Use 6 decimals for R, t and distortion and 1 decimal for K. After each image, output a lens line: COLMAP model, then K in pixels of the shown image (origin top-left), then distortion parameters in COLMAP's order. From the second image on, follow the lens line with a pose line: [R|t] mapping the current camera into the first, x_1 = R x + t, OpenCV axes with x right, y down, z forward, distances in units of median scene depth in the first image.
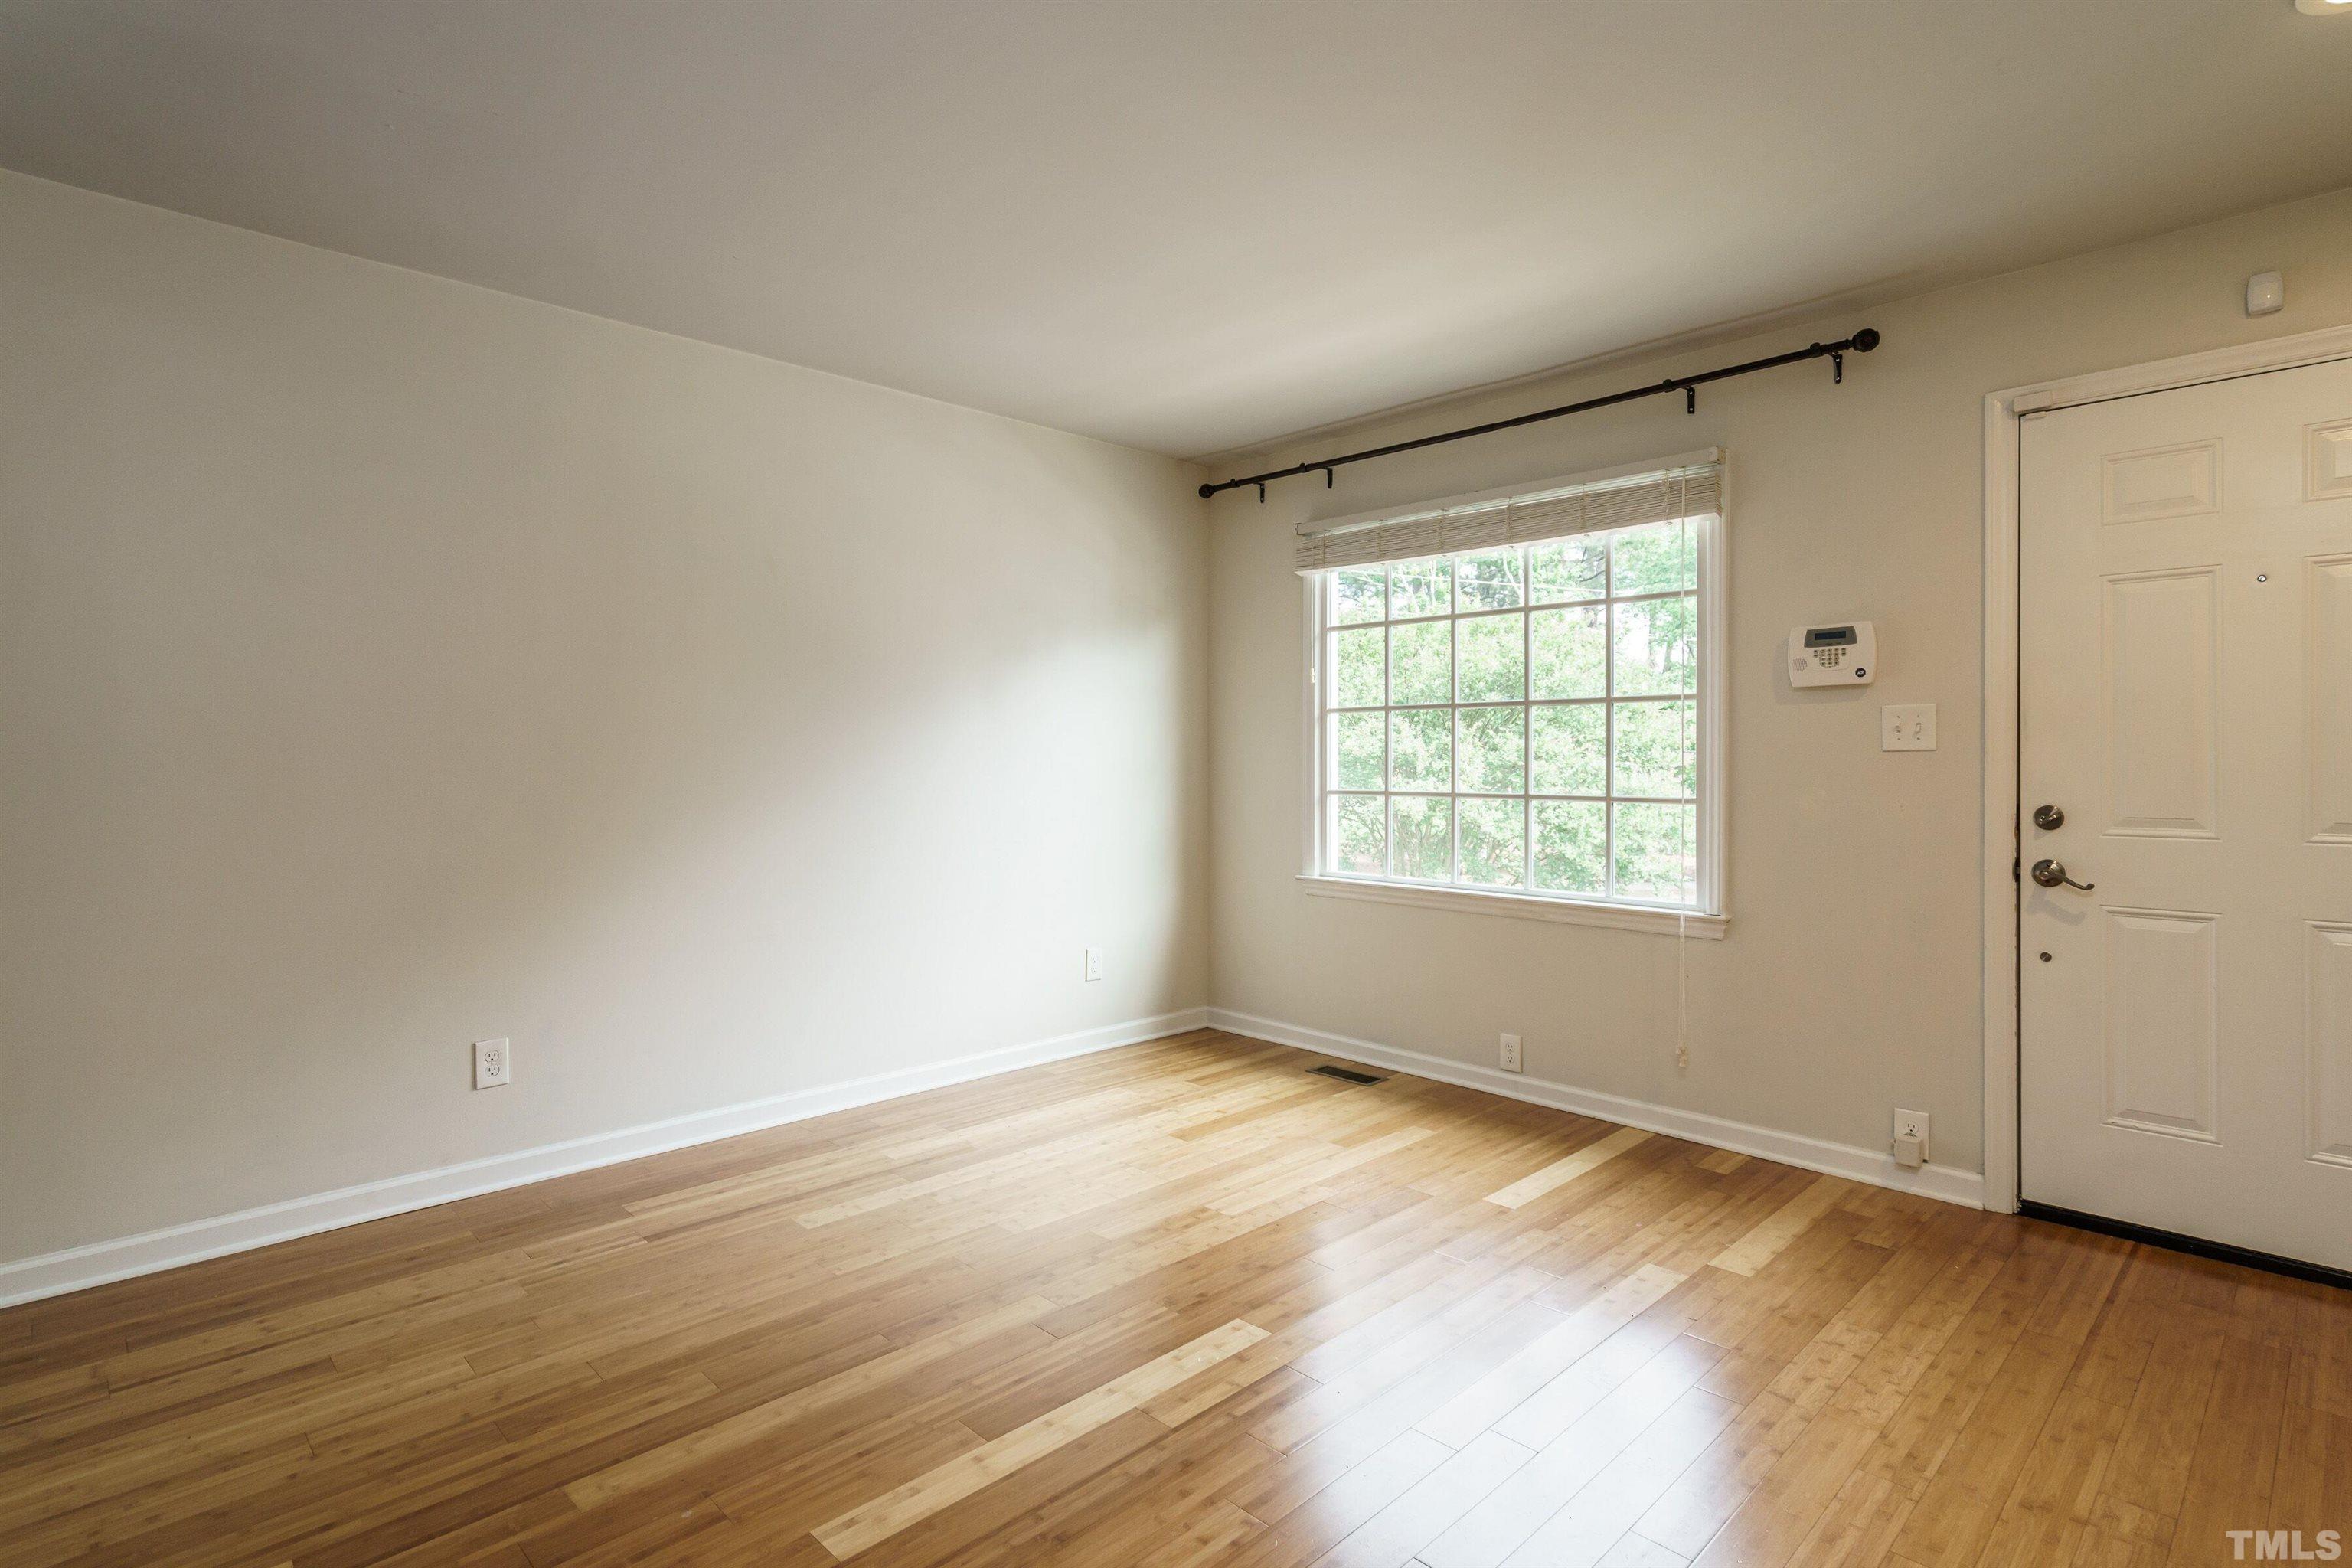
lens RADIAL K [[1168.6, 0, 1173.5], [0, 1168.6, 764.0], [0, 0, 1]] dist [0.004451, -0.001597]
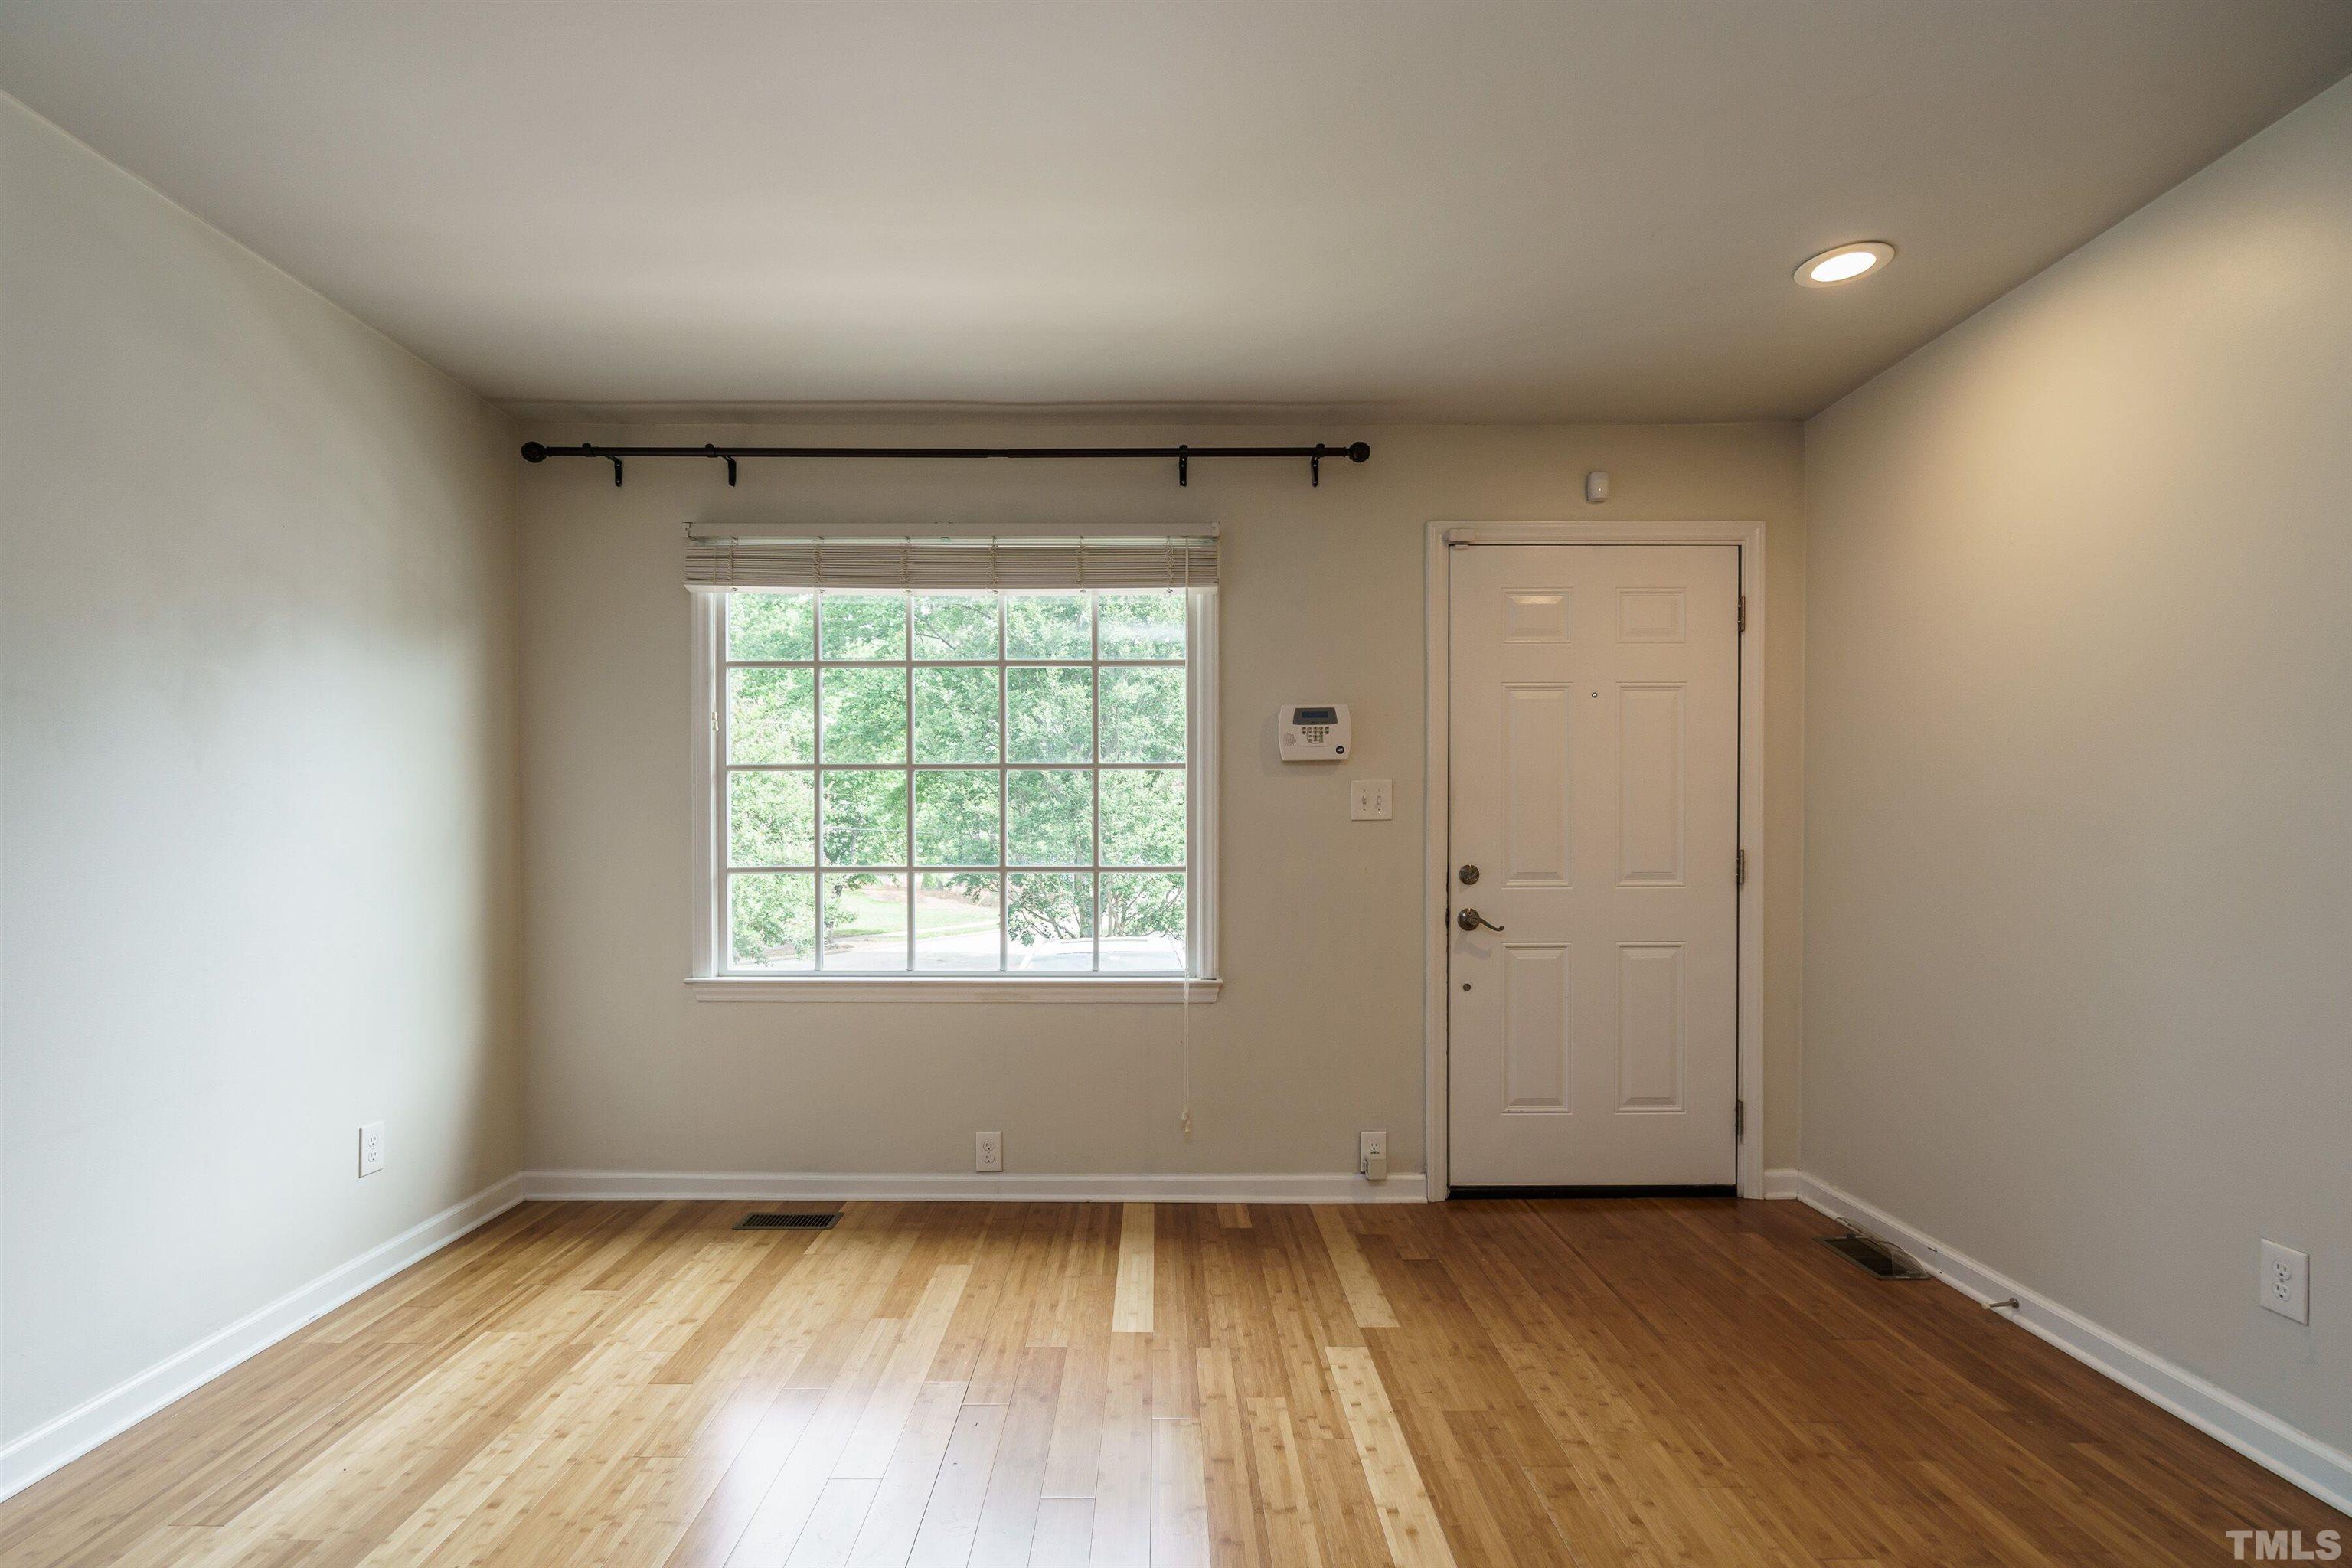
lens RADIAL K [[1084.1, 0, 1165.1], [0, 1084.1, 849.1], [0, 0, 1]] dist [-0.006952, 0.003612]
pose [[0.694020, -0.012953, 0.719839, -0.267001], [0.004123, 0.999893, 0.014017, 0.001218], [-0.719944, -0.006760, 0.693999, 0.388474]]
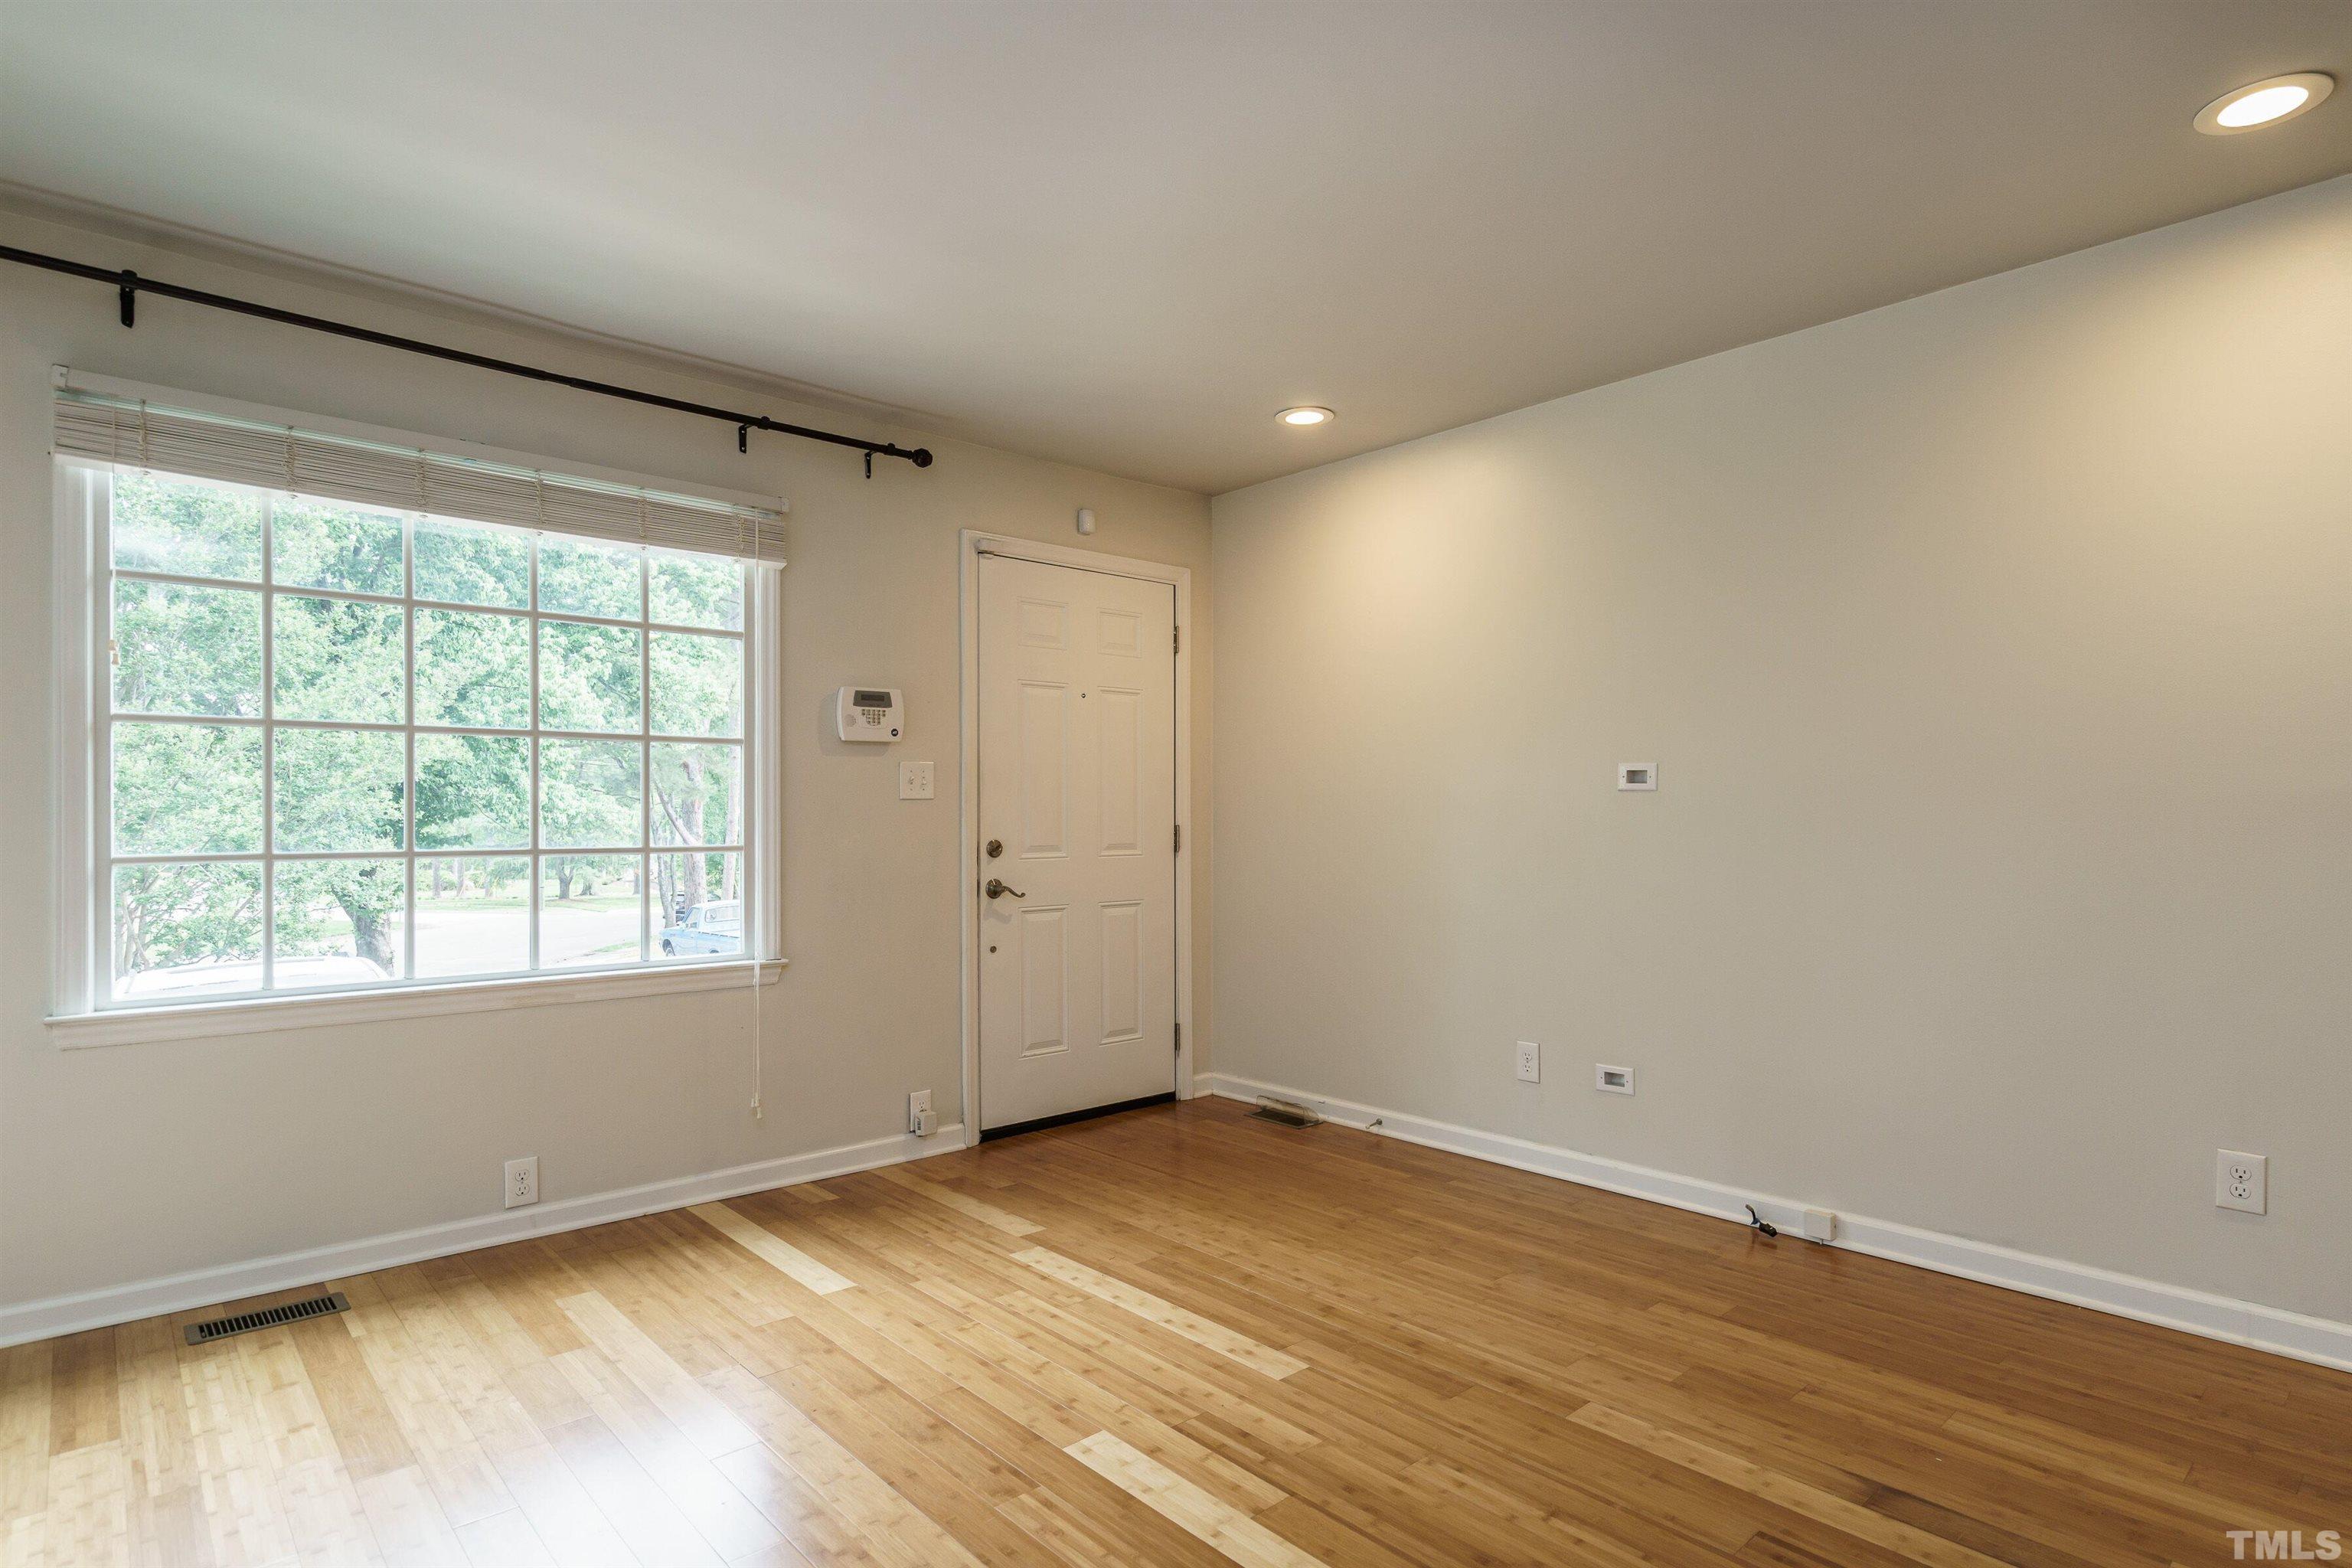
lens RADIAL K [[1223.8, 0, 1181.8], [0, 1223.8, 824.0], [0, 0, 1]] dist [-0.003780, 0.003253]
pose [[0.036305, -0.007704, 0.999311, -0.616113], [0.004617, 0.999961, 0.007541, 0.005862], [-0.999330, 0.004340, 0.036339, 0.645893]]
